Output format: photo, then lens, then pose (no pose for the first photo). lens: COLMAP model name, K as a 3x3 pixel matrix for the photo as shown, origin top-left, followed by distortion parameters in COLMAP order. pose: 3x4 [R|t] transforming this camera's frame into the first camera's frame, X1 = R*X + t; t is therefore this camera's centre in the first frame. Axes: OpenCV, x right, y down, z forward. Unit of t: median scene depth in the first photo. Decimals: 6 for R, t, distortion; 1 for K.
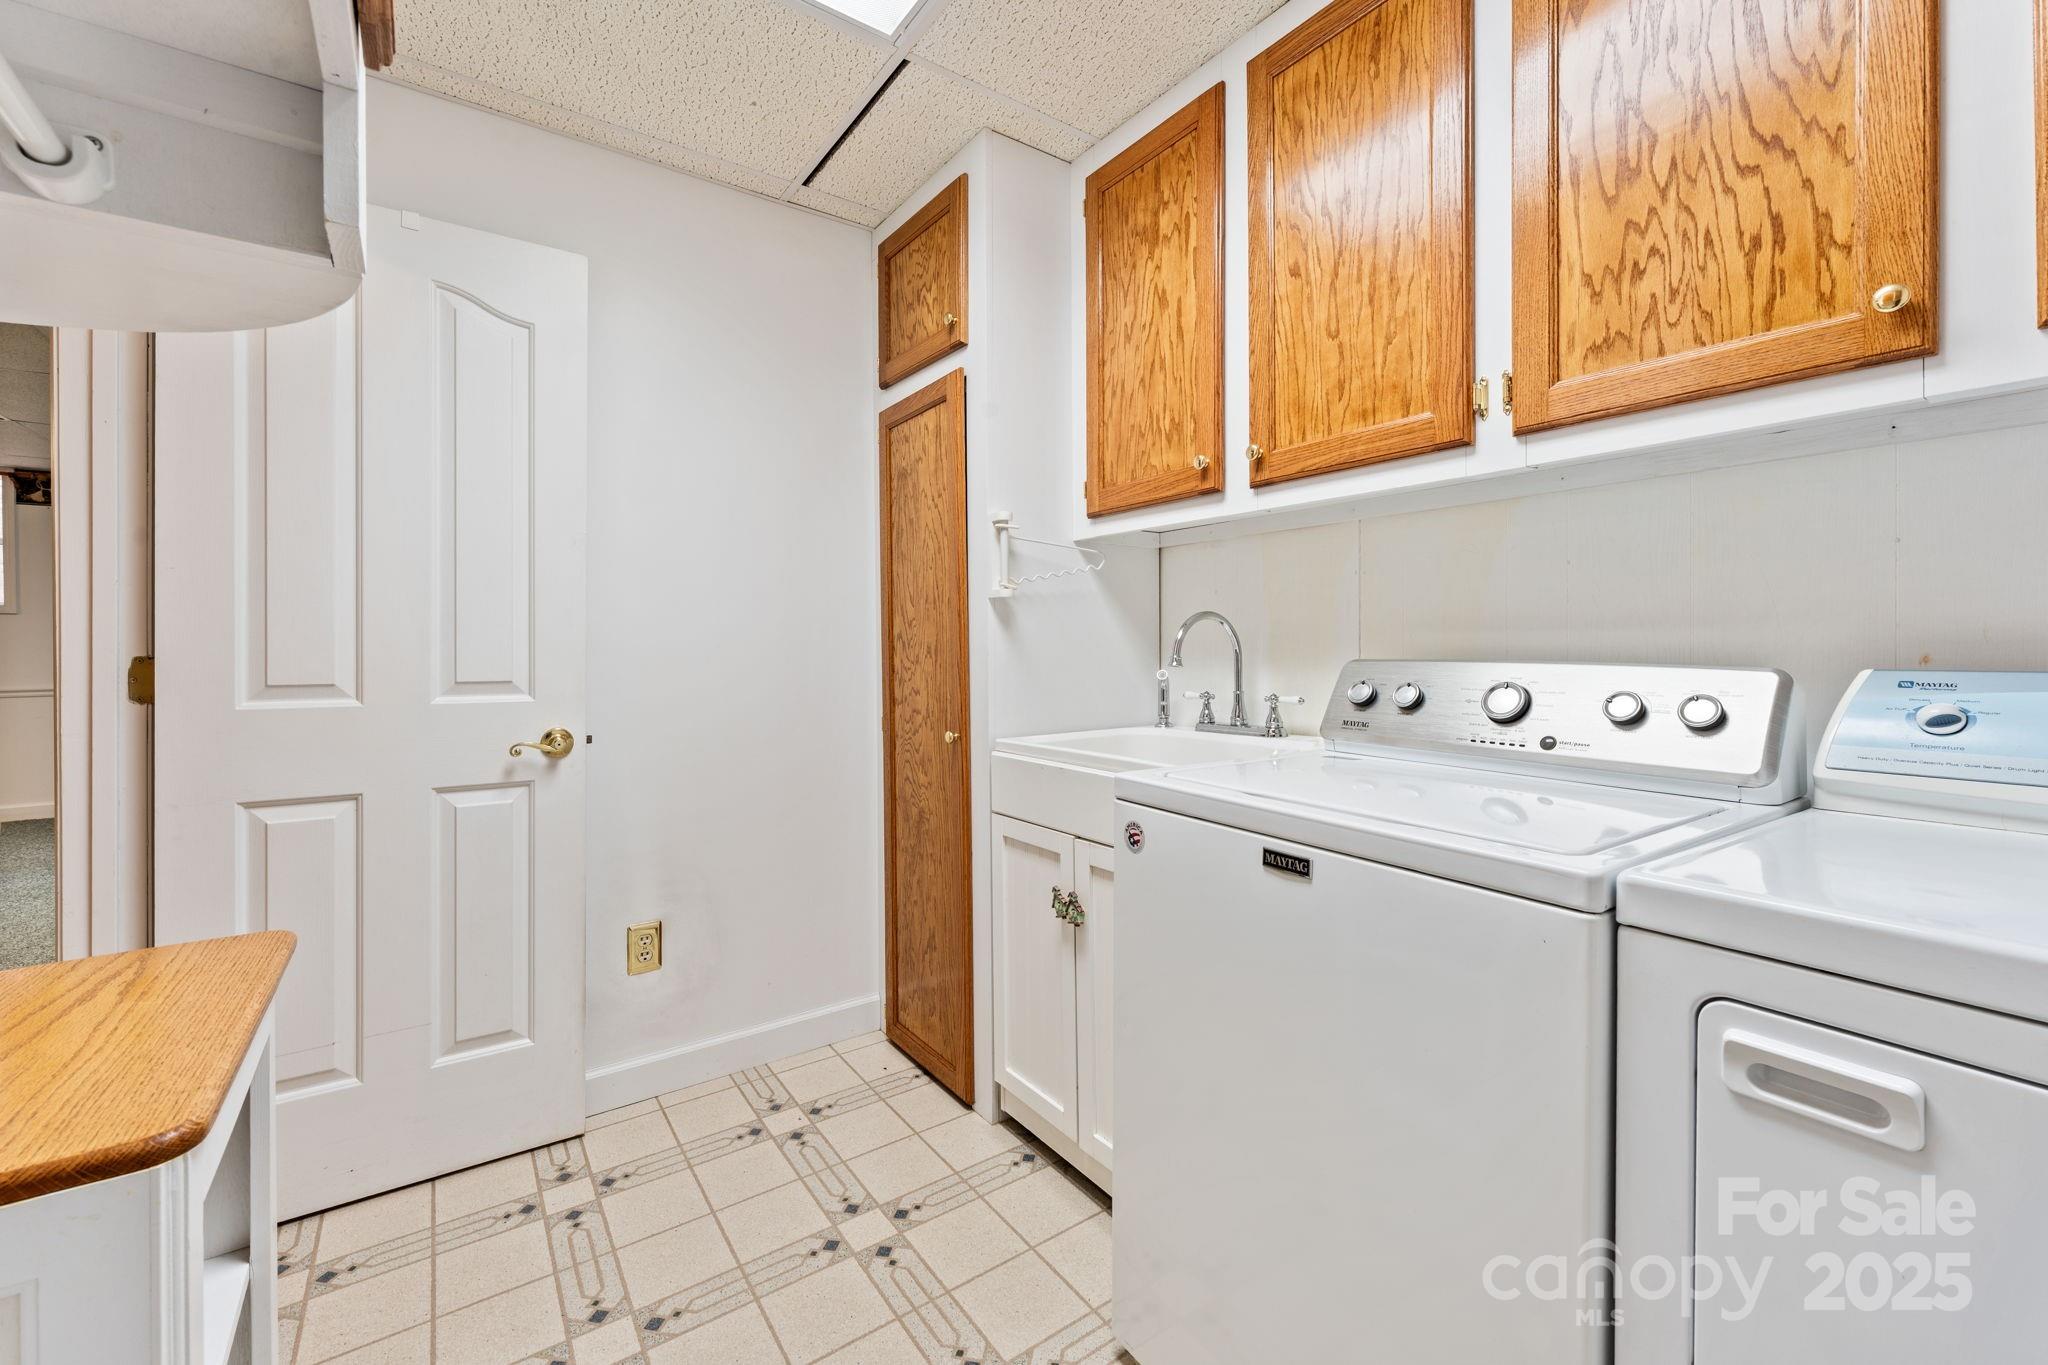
lens RADIAL K [[838.0, 0, 1027.0], [0, 838.0, 661.1], [0, 0, 1]] dist [0.004813, 0.000057]
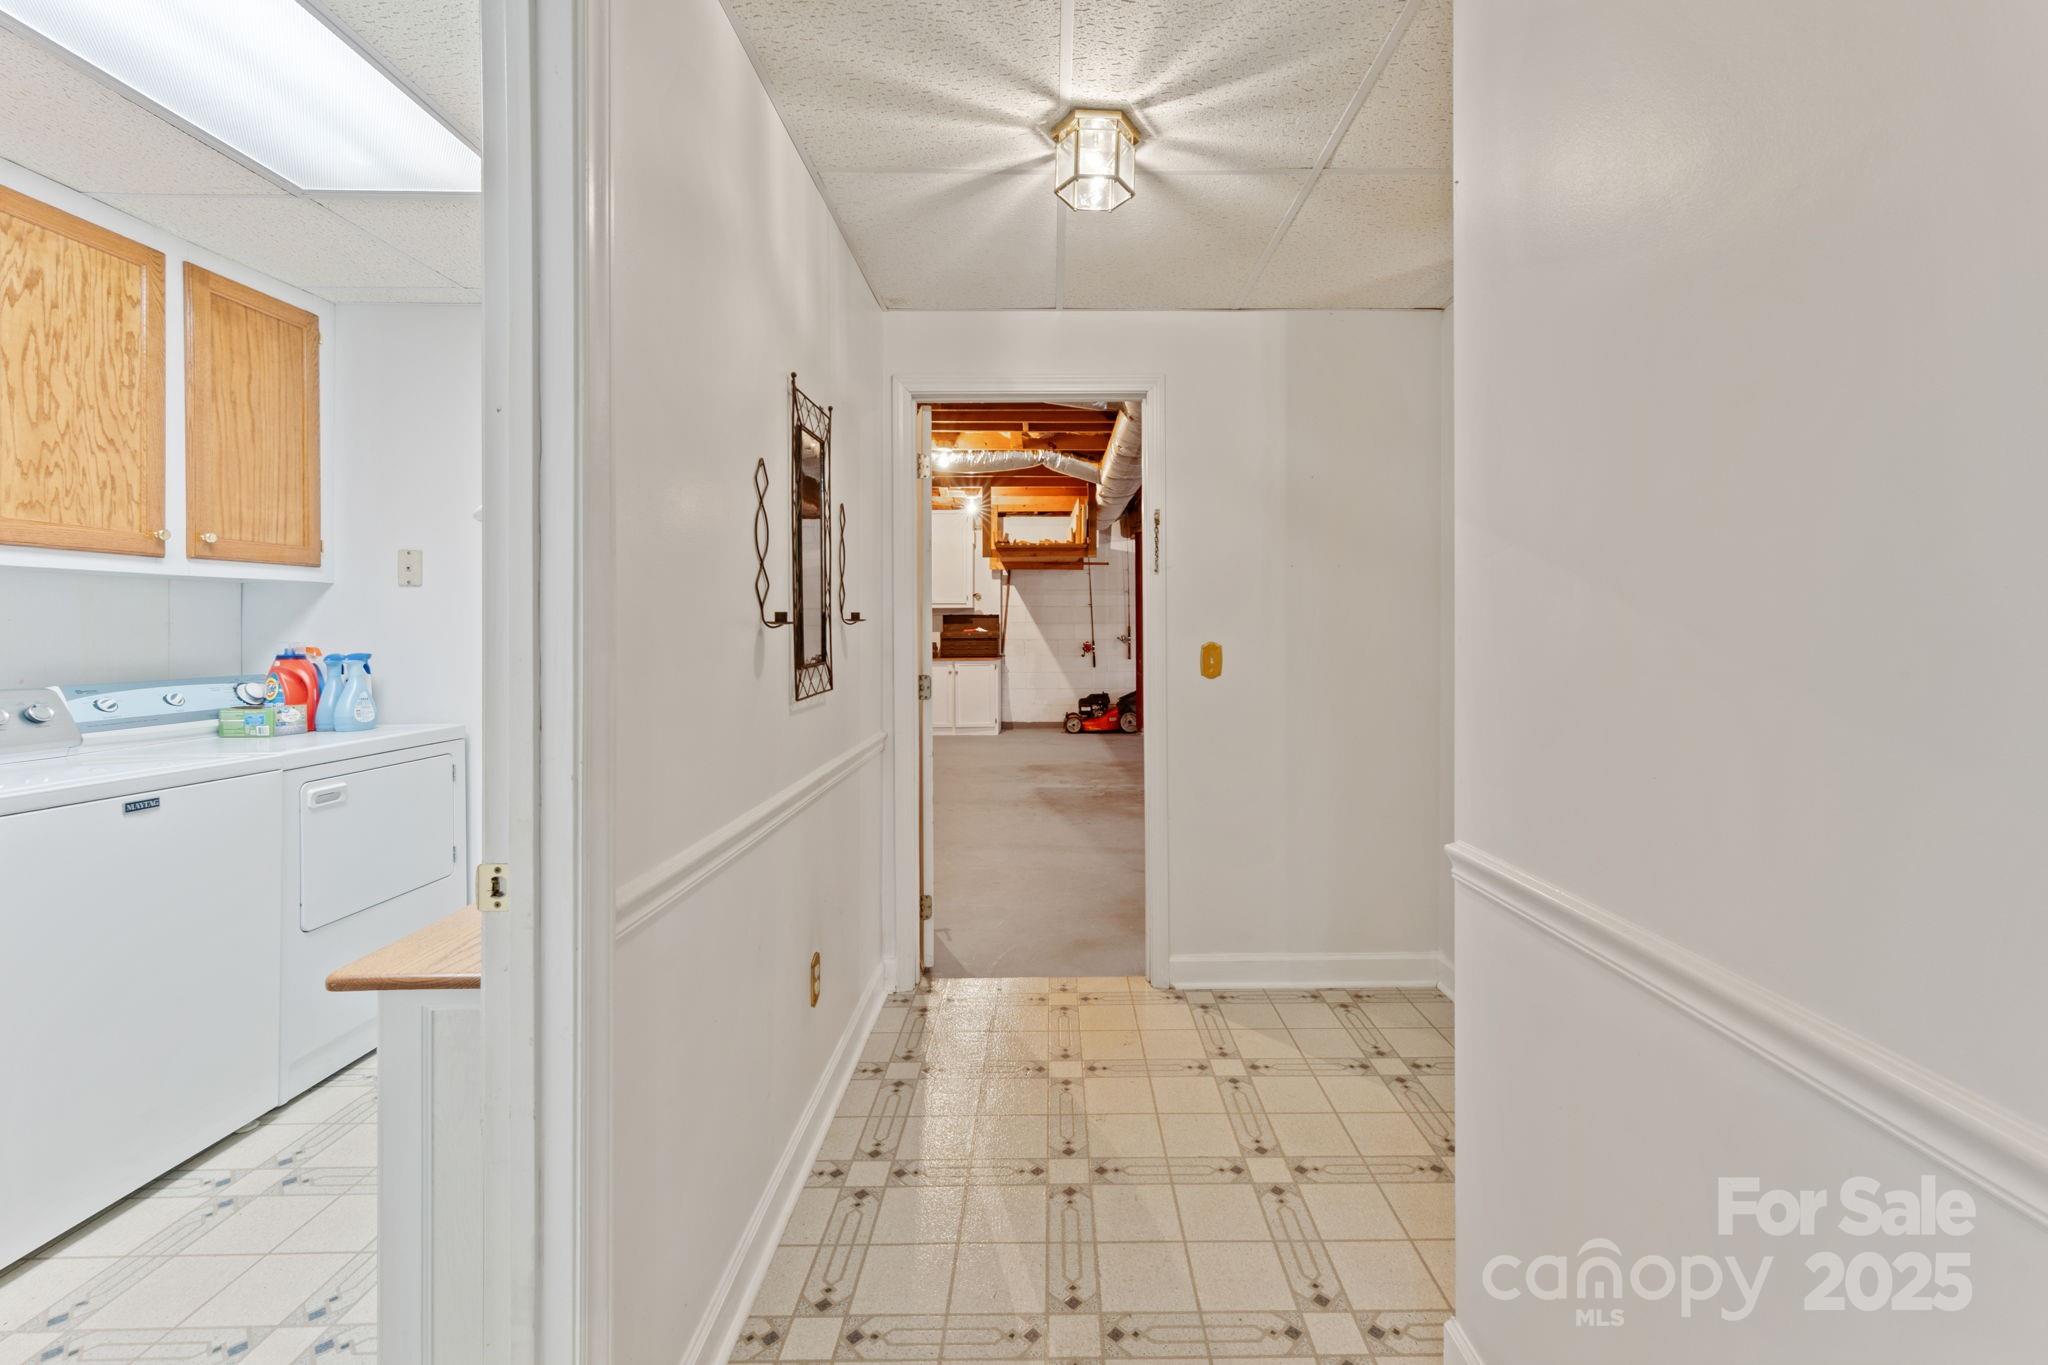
lens RADIAL K [[838.0, 0, 1031.5], [0, 838.0, 616.7], [0, 0, 1]] dist [0.004813, 0.000057]
pose [[-0.810109, 0.019259, 0.585963, -1.354389], [0.020079, 0.999785, -0.005101, -0.064398], [-0.585936, 0.007633, -0.810322, 0.812800]]
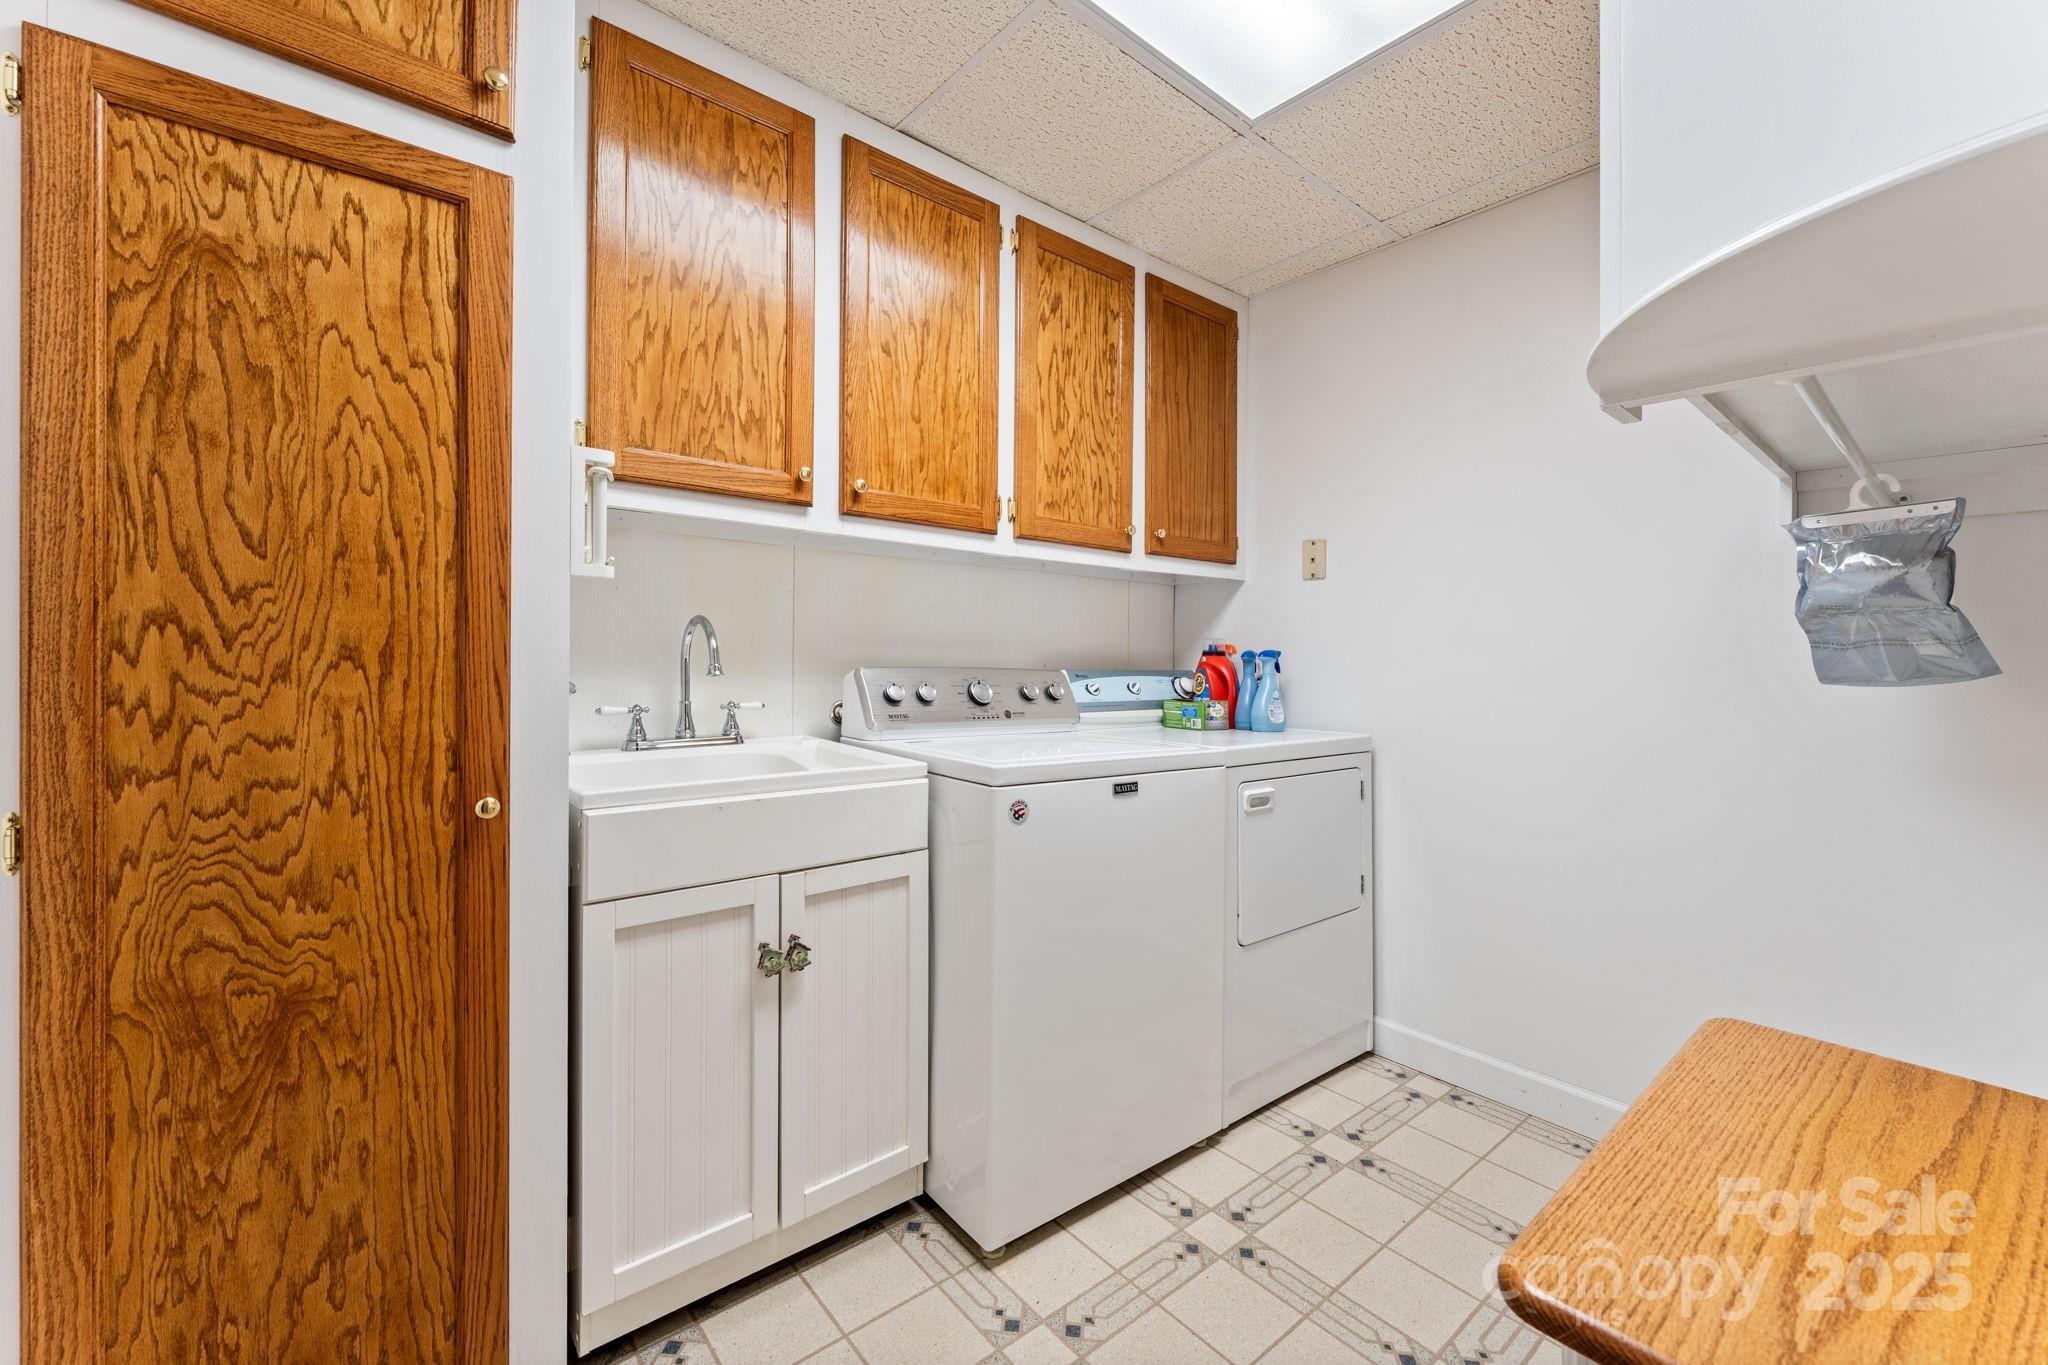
lens RADIAL K [[811.7, 0, 1049.5], [0, 811.7, 654.9], [0, 0, 1]] dist [0.002616, -0.000058]
pose [[-0.085266, 0.007313, 0.996331, -0.799375], [0.001078, 0.999973, -0.007247, -0.010443], [-0.996358, 0.000457, -0.085272, 0.788861]]
